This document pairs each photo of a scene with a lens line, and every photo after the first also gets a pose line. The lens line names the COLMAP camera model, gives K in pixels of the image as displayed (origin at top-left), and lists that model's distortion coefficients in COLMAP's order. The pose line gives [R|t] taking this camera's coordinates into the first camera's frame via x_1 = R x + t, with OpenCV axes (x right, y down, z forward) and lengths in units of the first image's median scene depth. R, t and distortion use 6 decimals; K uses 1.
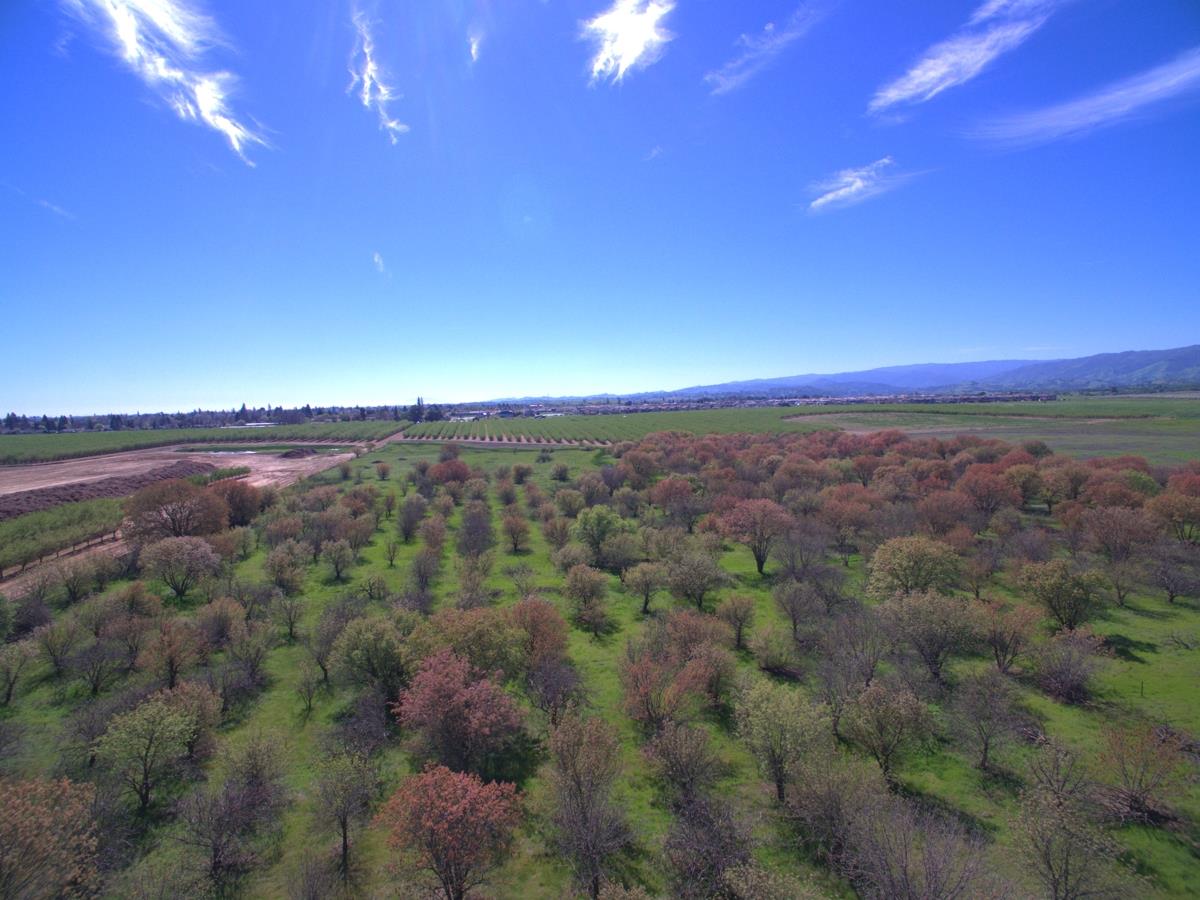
lens RADIAL K [[709.1, 0, 600.0], [0, 709.1, 450.0], [0, 0, 1]] dist [-0.115147, 0.091479]
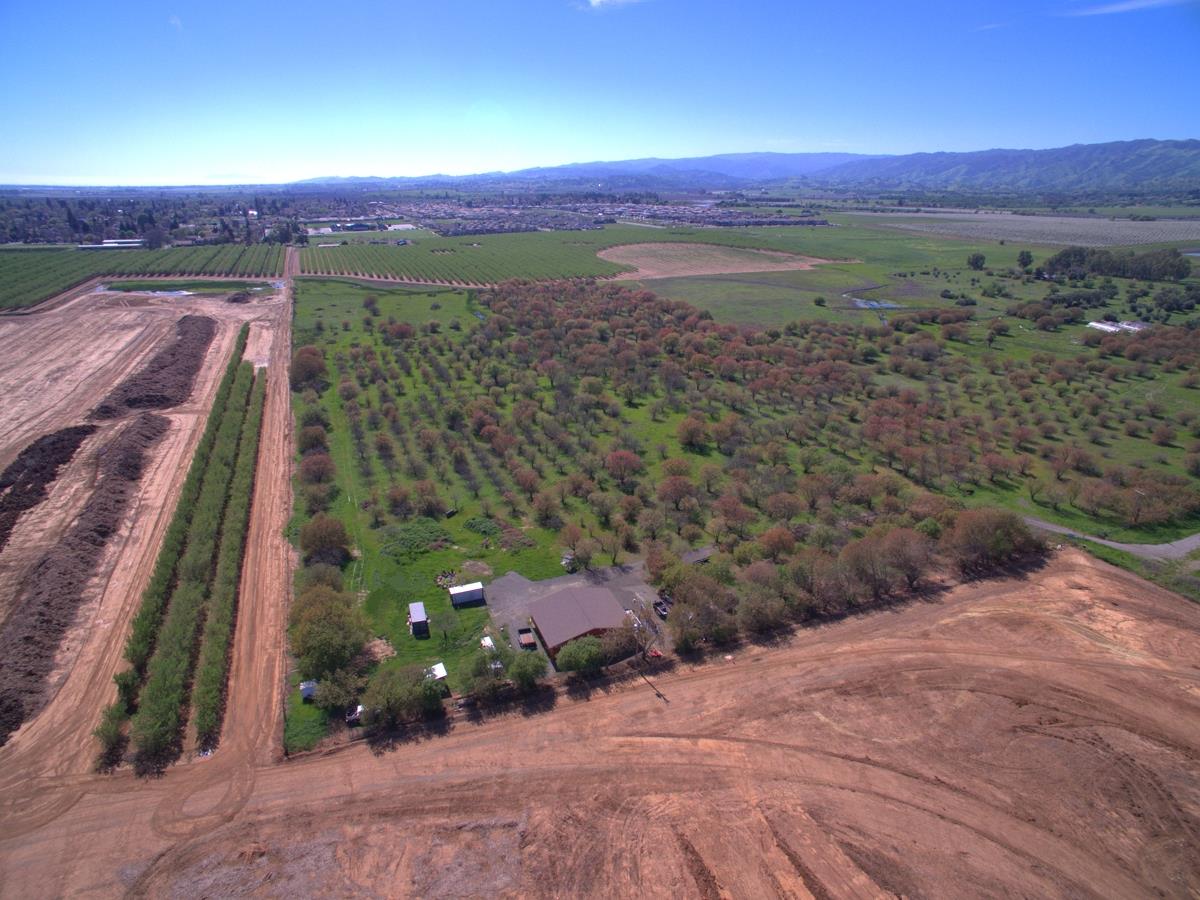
lens RADIAL K [[709.1, 0, 600.0], [0, 709.1, 450.0], [0, 0, 1]] dist [-0.115147, 0.091479]
pose [[0.975117, -0.052189, 0.215461, -0.230985], [-0.013169, 0.956543, 0.291293, -0.441851], [-0.221300, -0.286882, 0.932054, -1.921721]]
